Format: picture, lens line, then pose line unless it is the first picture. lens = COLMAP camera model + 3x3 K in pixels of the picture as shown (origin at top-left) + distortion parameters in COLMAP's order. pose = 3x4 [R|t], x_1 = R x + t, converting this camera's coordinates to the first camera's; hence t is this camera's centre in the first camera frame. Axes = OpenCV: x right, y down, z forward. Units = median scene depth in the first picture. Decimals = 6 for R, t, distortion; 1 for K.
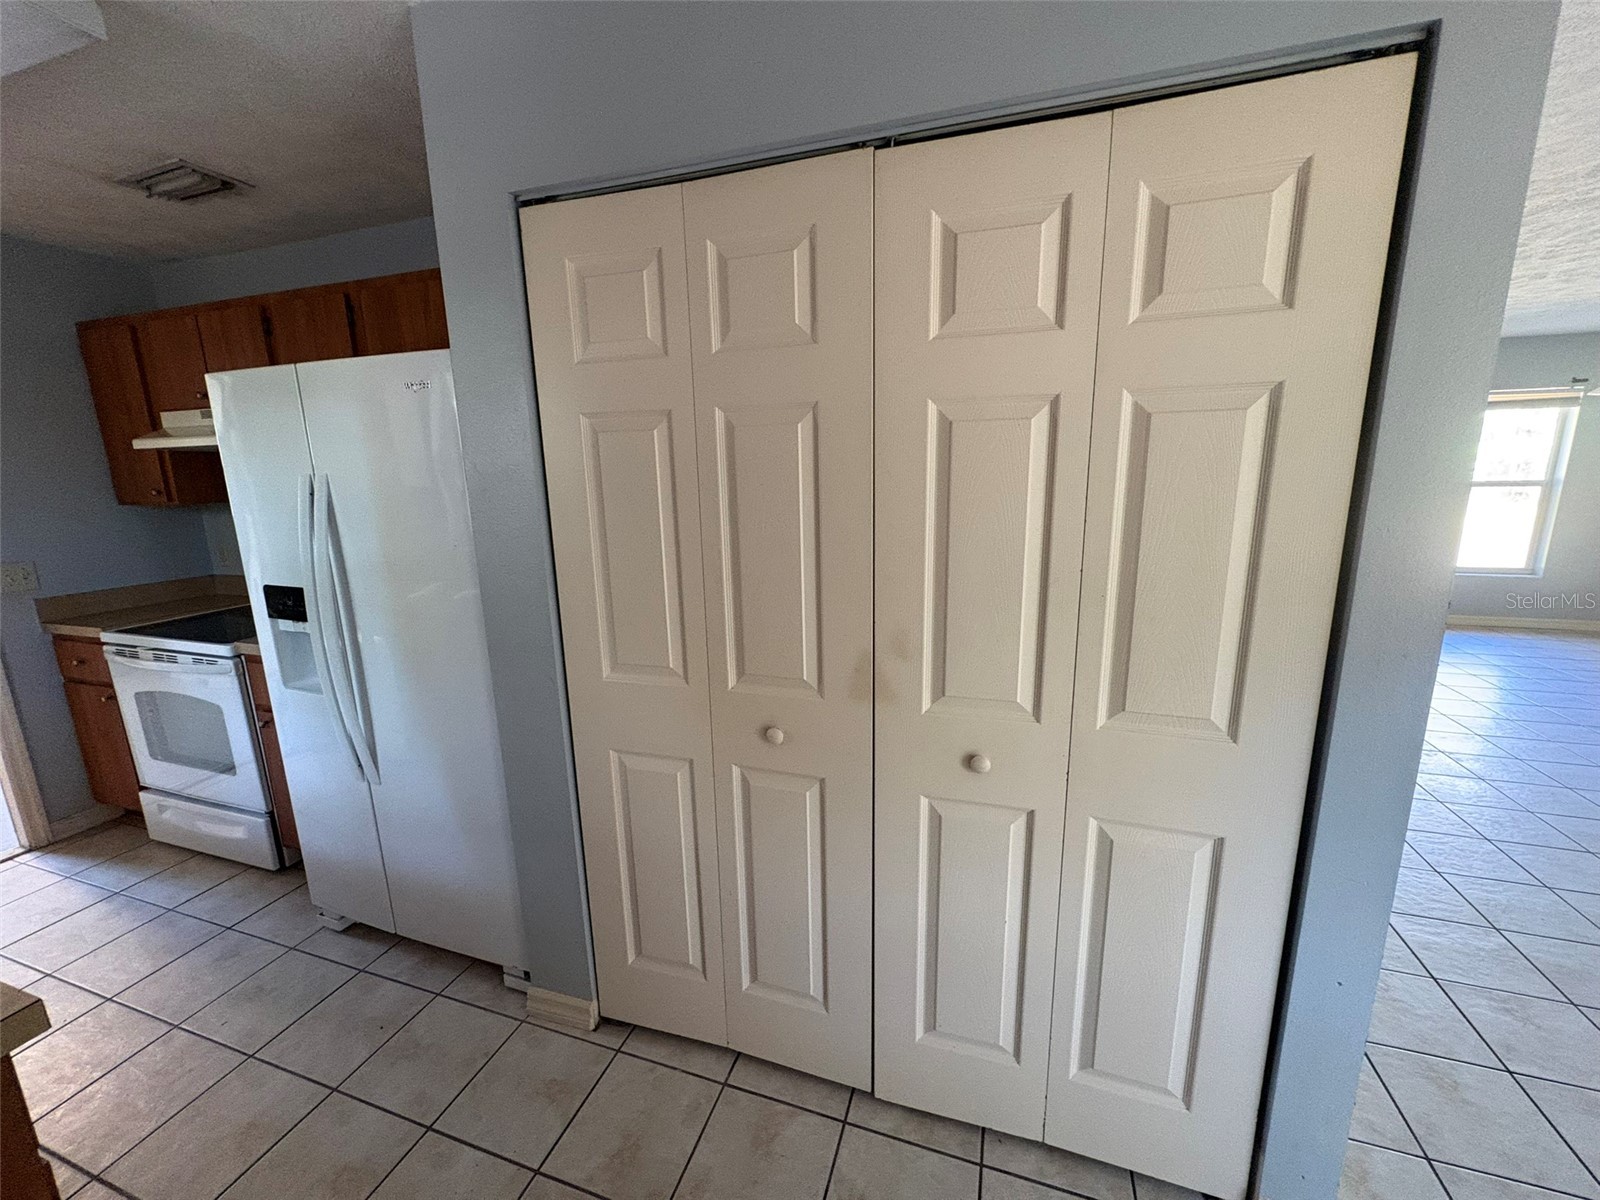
lens RADIAL K [[638.6, 0, 800.0], [0, 638.6, 600.0], [0, 0, 1]] dist [-0.001726, -0.000157]
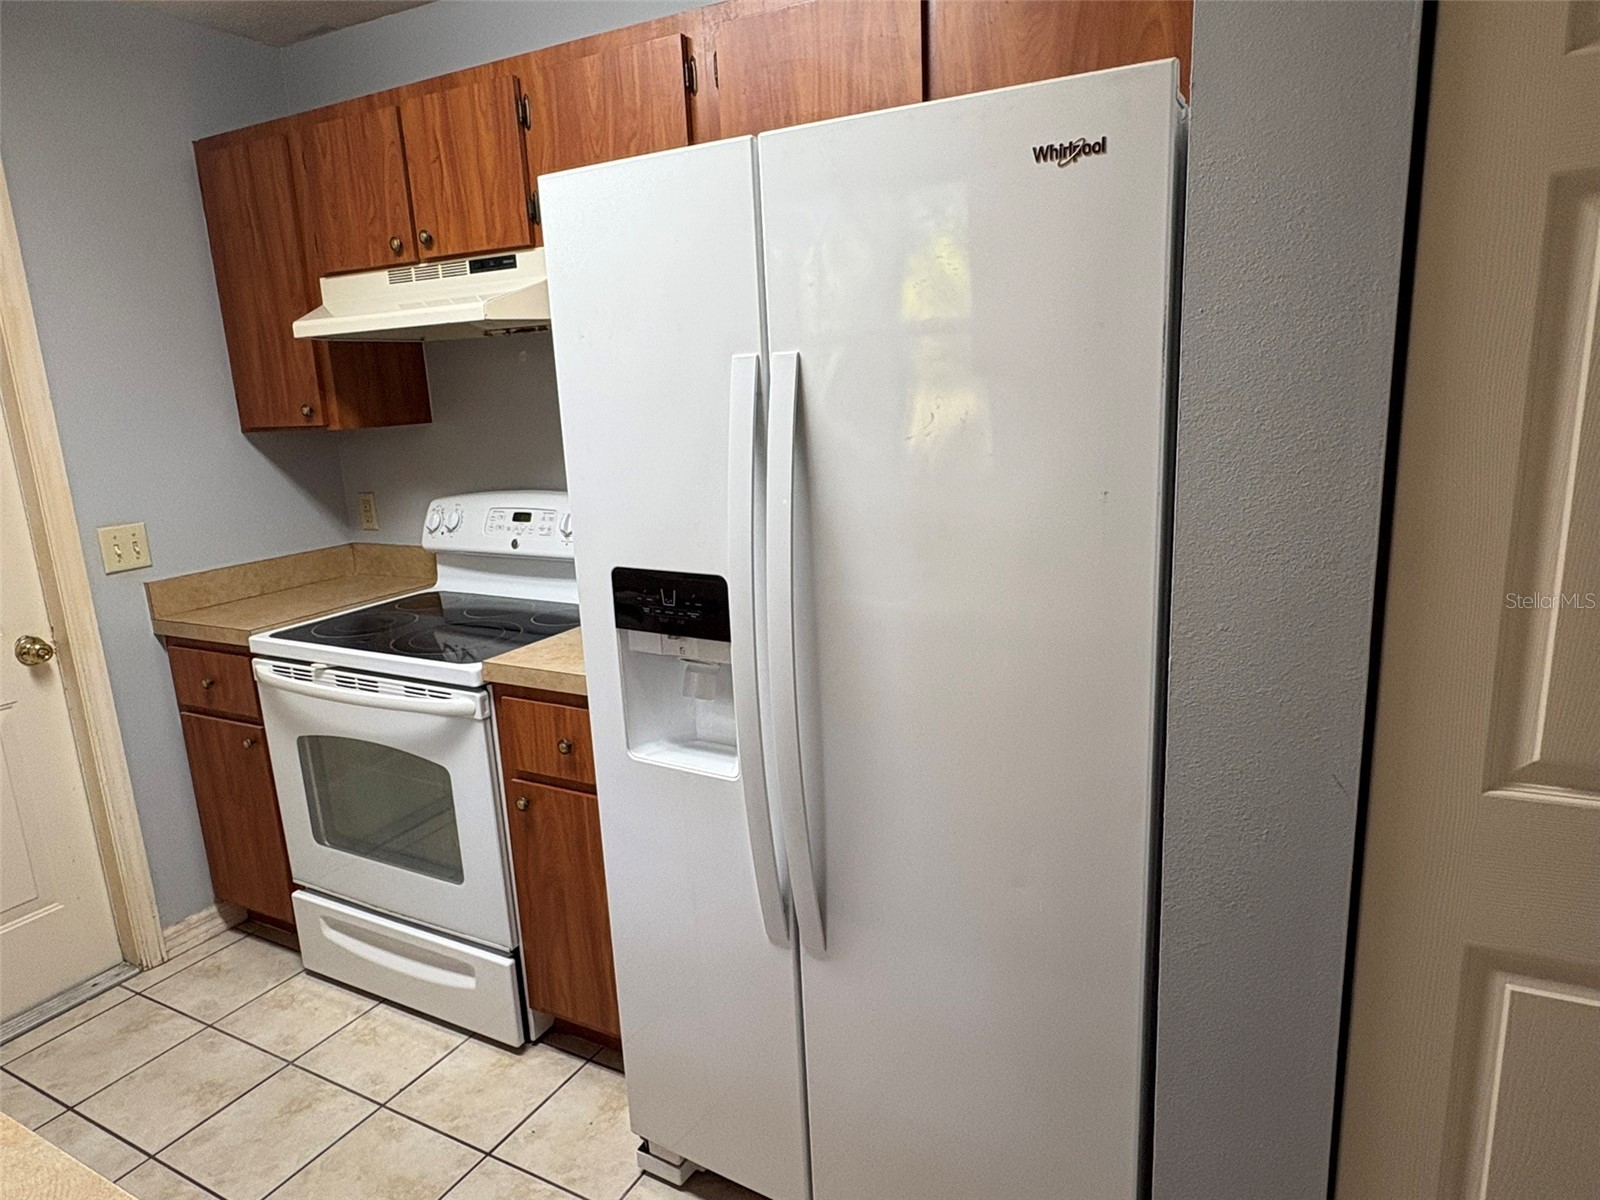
lens RADIAL K [[1003.1, 0, 800.0], [0, 1003.1, 600.0], [0, 0, 1]] dist [-0.000349, 0.002297]
pose [[0.982866, 0.013881, -0.183799, -0.410926], [-0.009945, 0.999701, 0.022320, -0.012805], [0.184054, -0.020110, 0.982710, 0.147113]]
